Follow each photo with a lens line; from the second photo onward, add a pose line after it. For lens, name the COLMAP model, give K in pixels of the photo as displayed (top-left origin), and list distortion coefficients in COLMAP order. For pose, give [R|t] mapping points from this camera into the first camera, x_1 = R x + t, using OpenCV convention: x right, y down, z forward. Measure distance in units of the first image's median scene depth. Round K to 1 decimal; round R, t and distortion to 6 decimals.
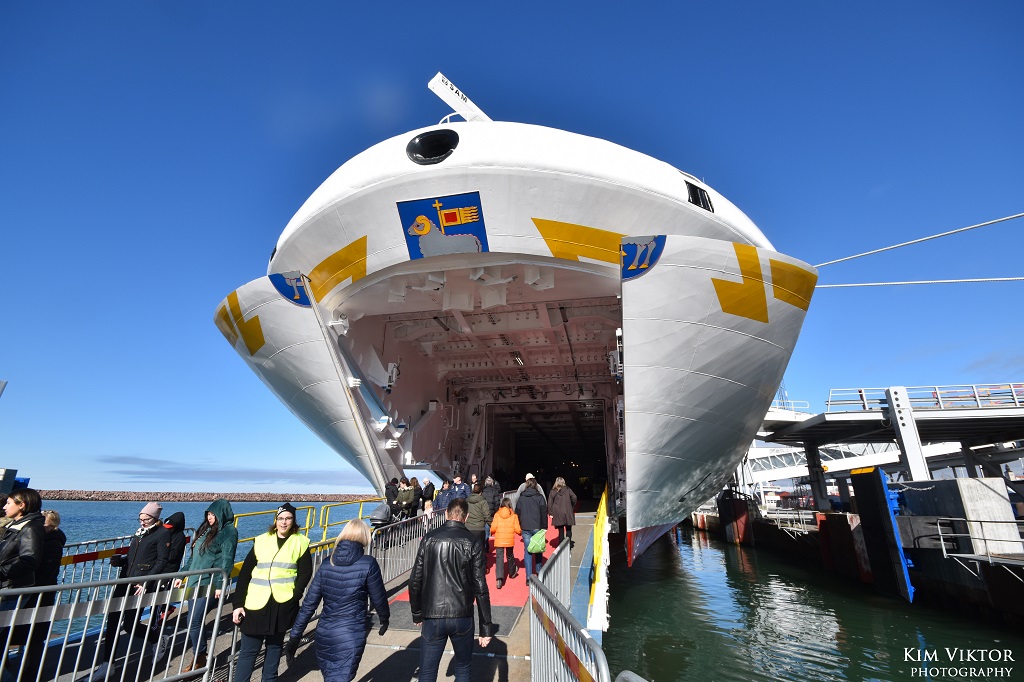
lens RADIAL K [[443.5, 0, 512.0], [0, 443.5, 341.0], [0, 0, 1]] dist [-0.001543, -0.000503]
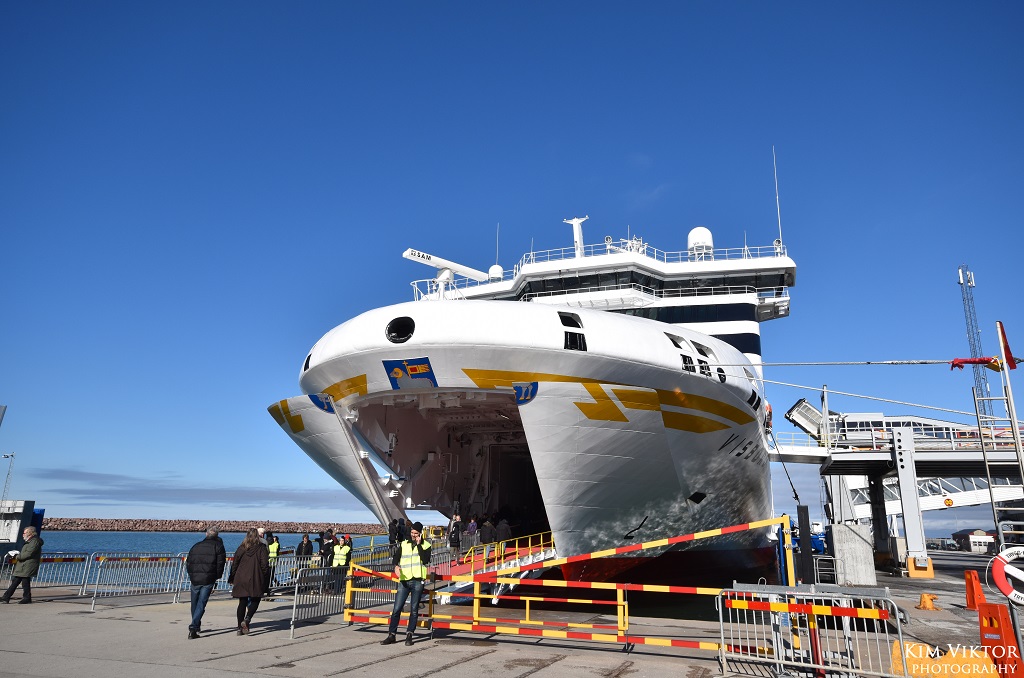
lens RADIAL K [[690.7, 0, 512.0], [0, 690.7, 339.0], [0, 0, 1]] dist [0.005087, 0.002759]
pose [[0.989518, -0.026993, -0.141862, 0.462141], [0.036761, 0.997096, 0.066689, -0.426338], [0.139650, -0.071205, 0.987637, -1.160261]]
